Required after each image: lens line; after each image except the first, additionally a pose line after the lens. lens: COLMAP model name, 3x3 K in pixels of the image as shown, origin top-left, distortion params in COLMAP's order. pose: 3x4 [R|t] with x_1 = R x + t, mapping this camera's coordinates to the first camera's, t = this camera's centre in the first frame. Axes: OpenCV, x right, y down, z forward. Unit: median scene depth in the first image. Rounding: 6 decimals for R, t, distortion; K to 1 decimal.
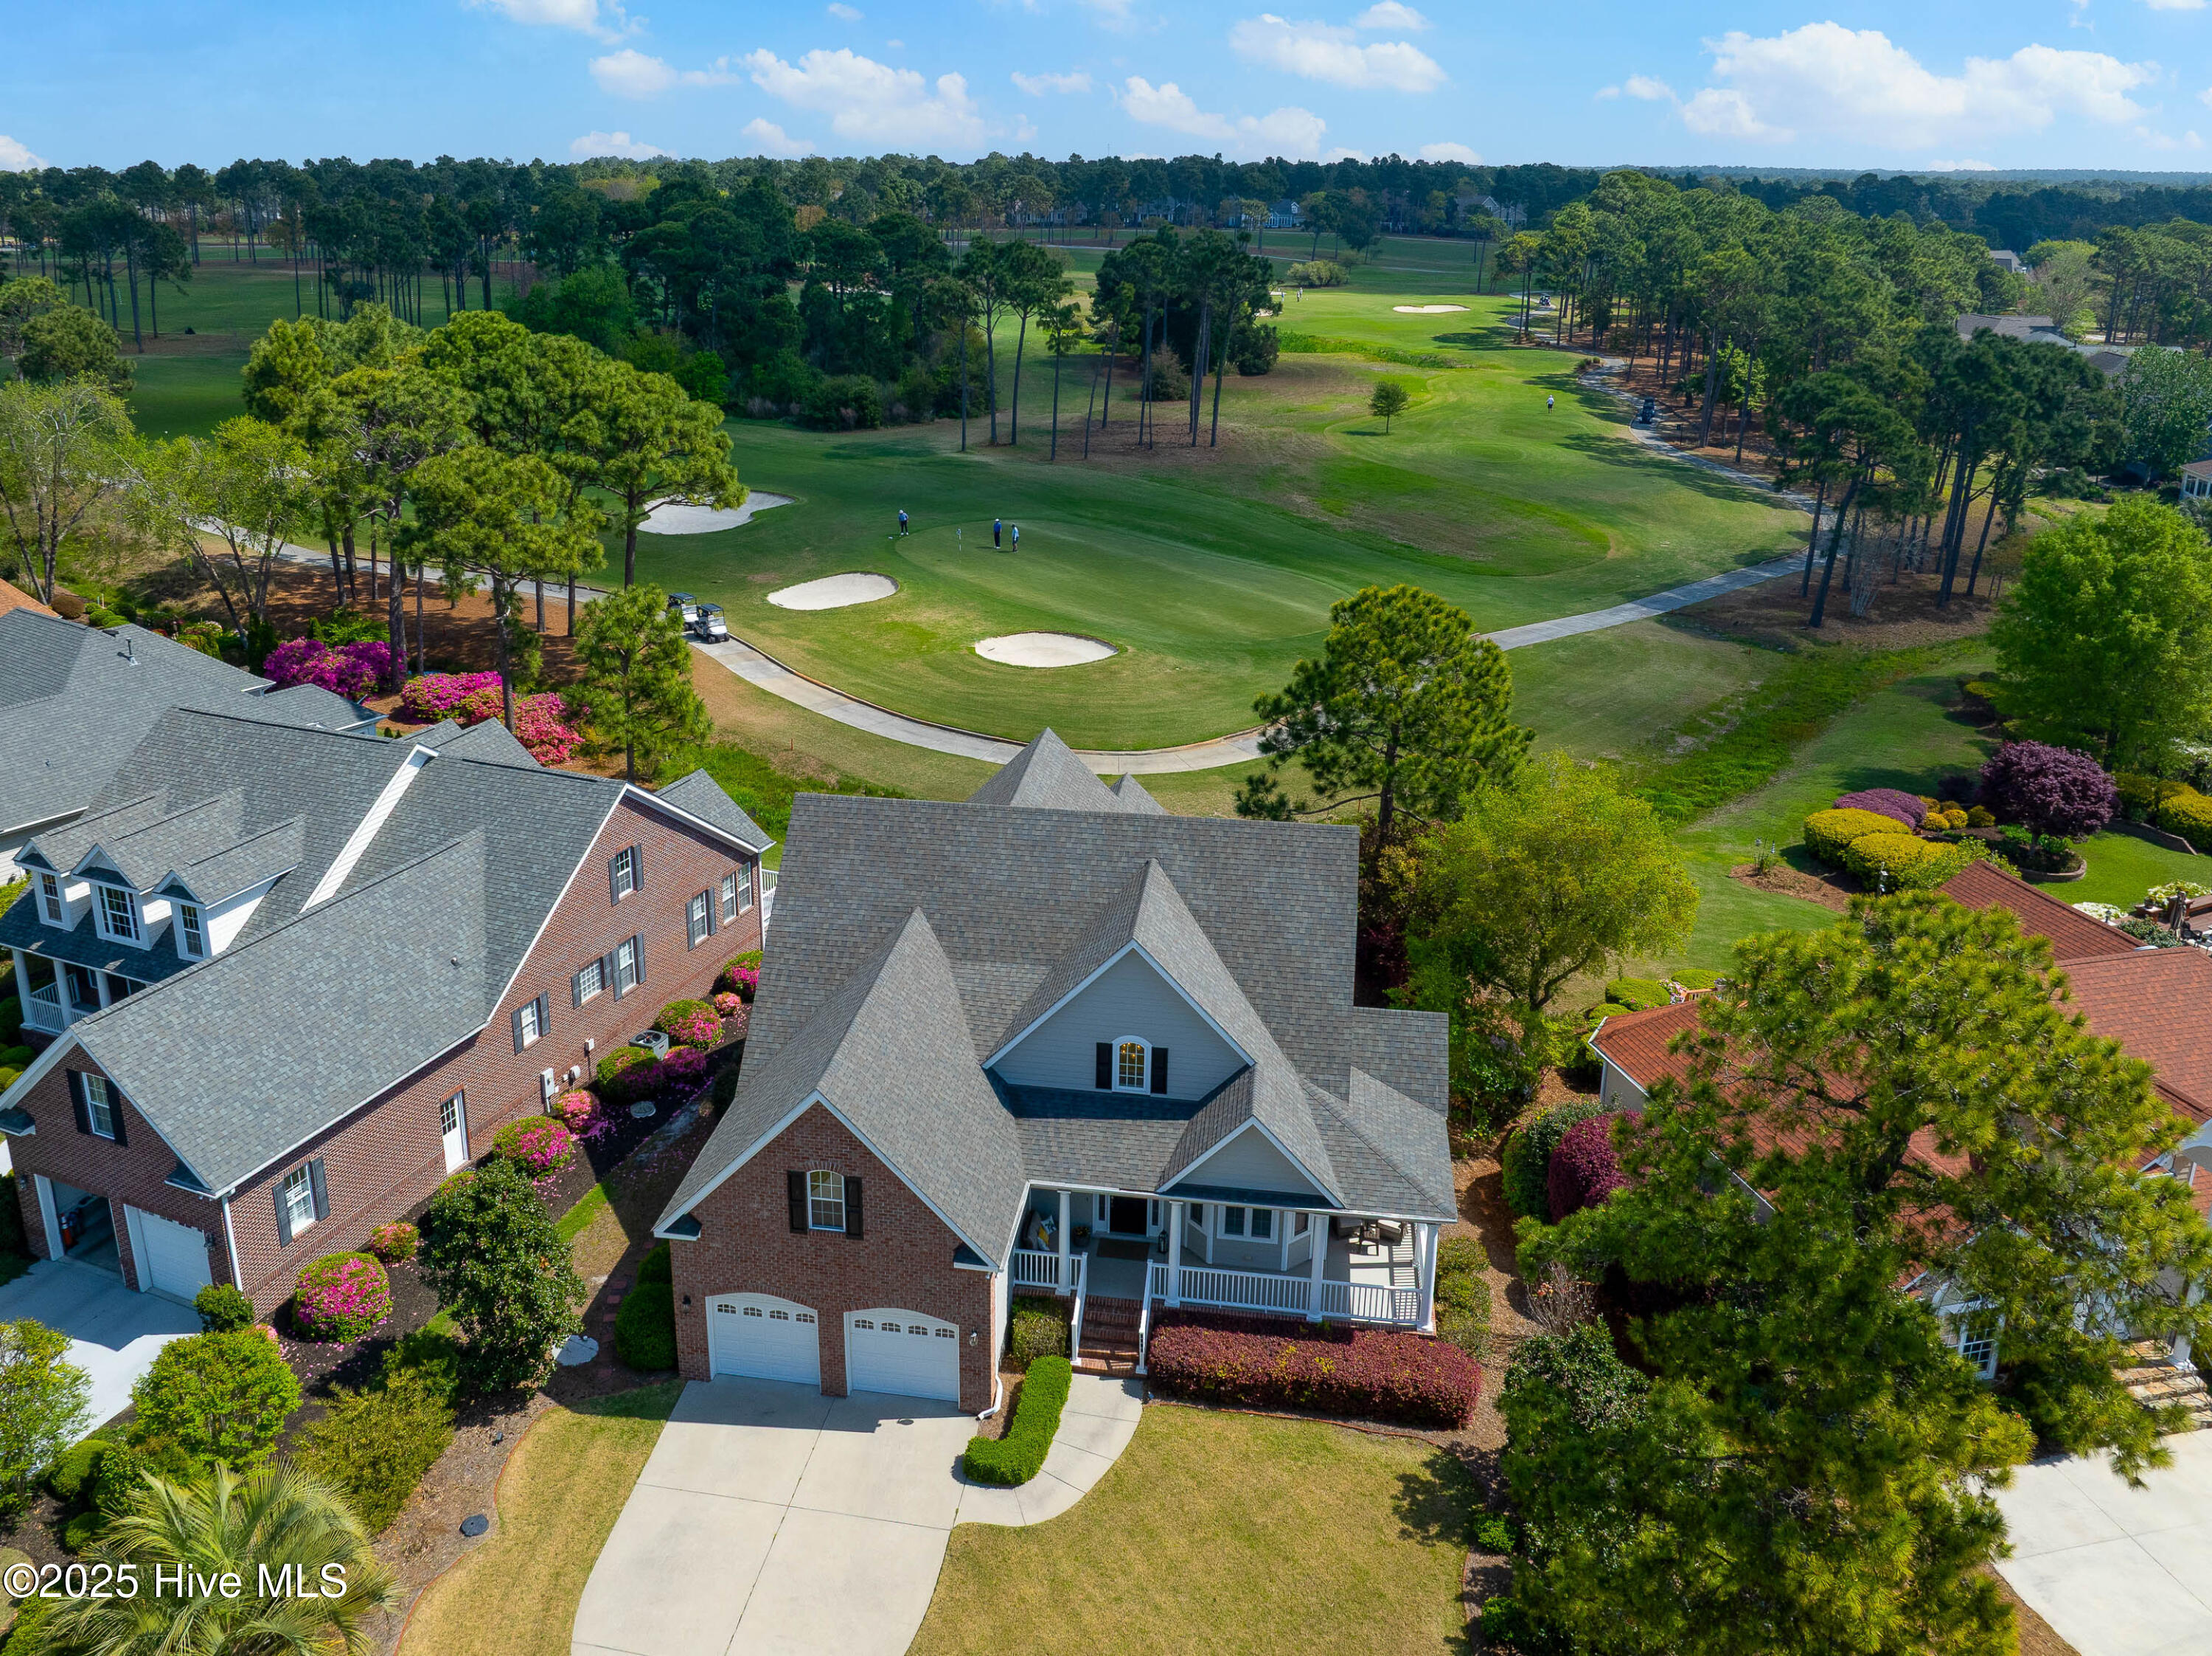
lens RADIAL K [[1541.0, 0, 1105.0], [0, 1541.0, 640.5], [0, 0, 1]] dist [-0.027641, -0.000216]
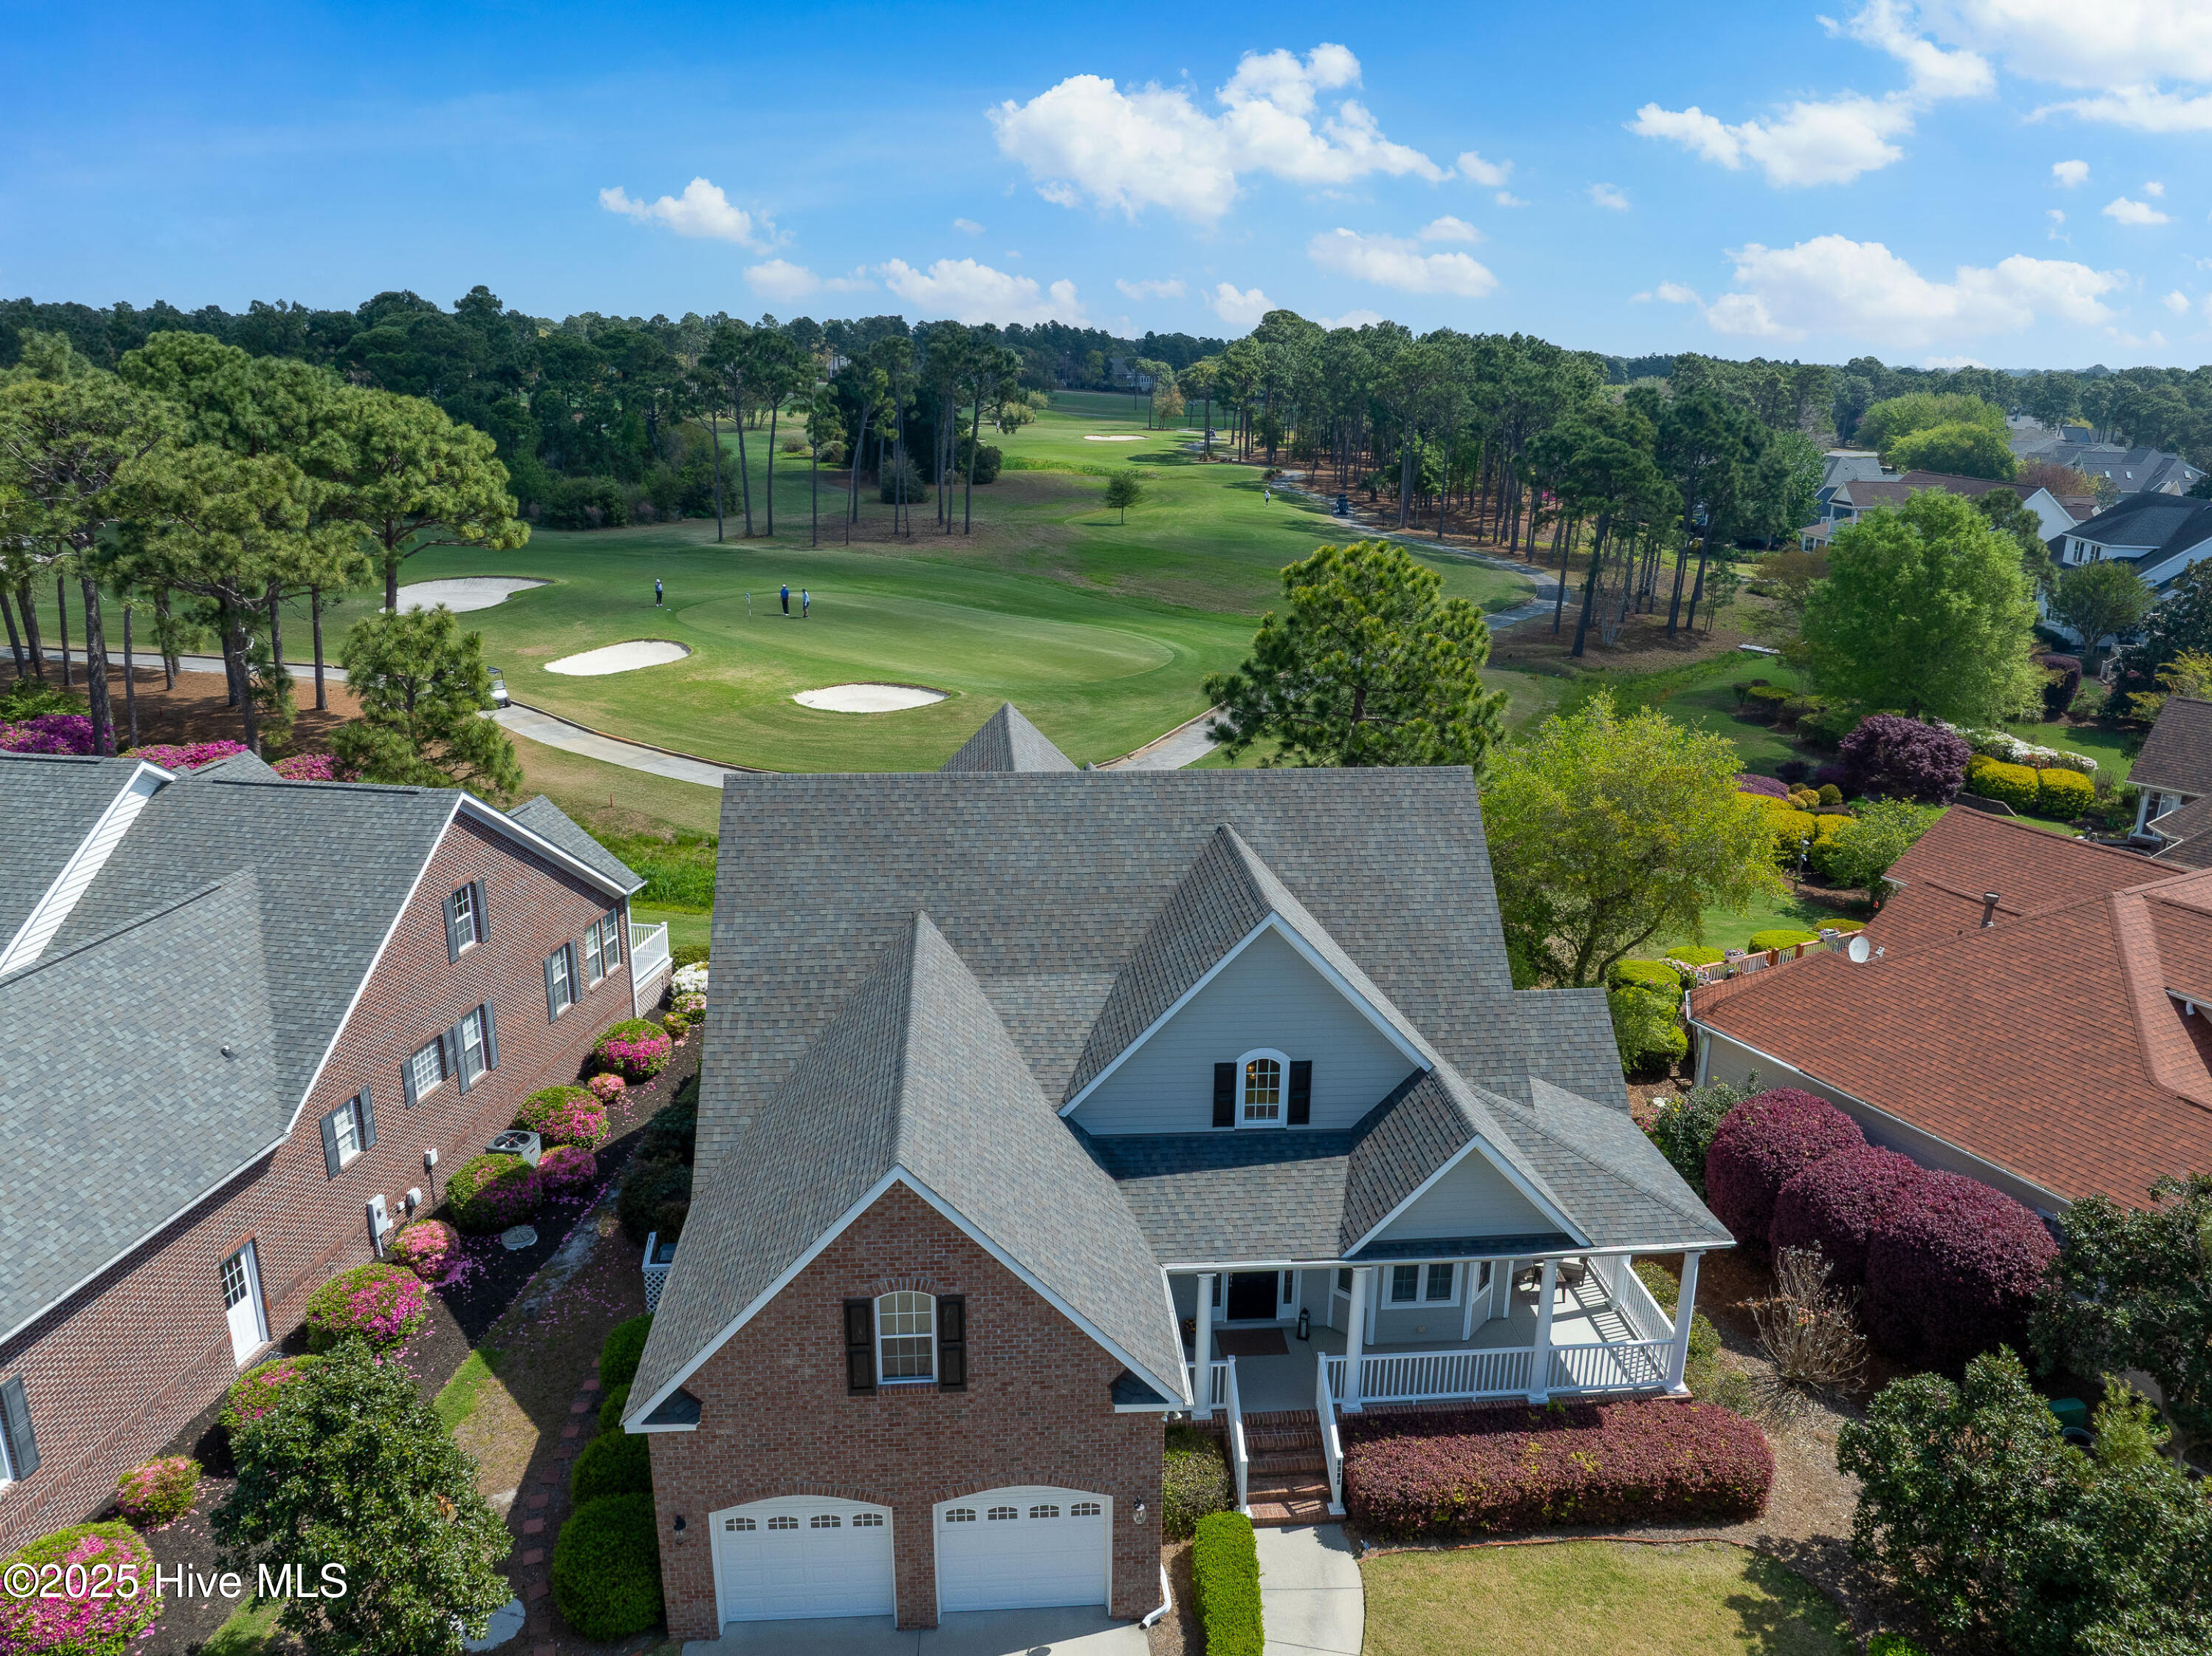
lens RADIAL K [[1400.0, 0, 1107.0], [0, 1400.0, 749.6], [0, 0, 1]] dist [-0.037708, 0.004485]
pose [[0.978036, -0.056873, 0.200525, -0.144962], [0.057568, 0.998339, 0.002369, 0.089094], [-0.200327, 0.009226, 0.979686, 0.297183]]
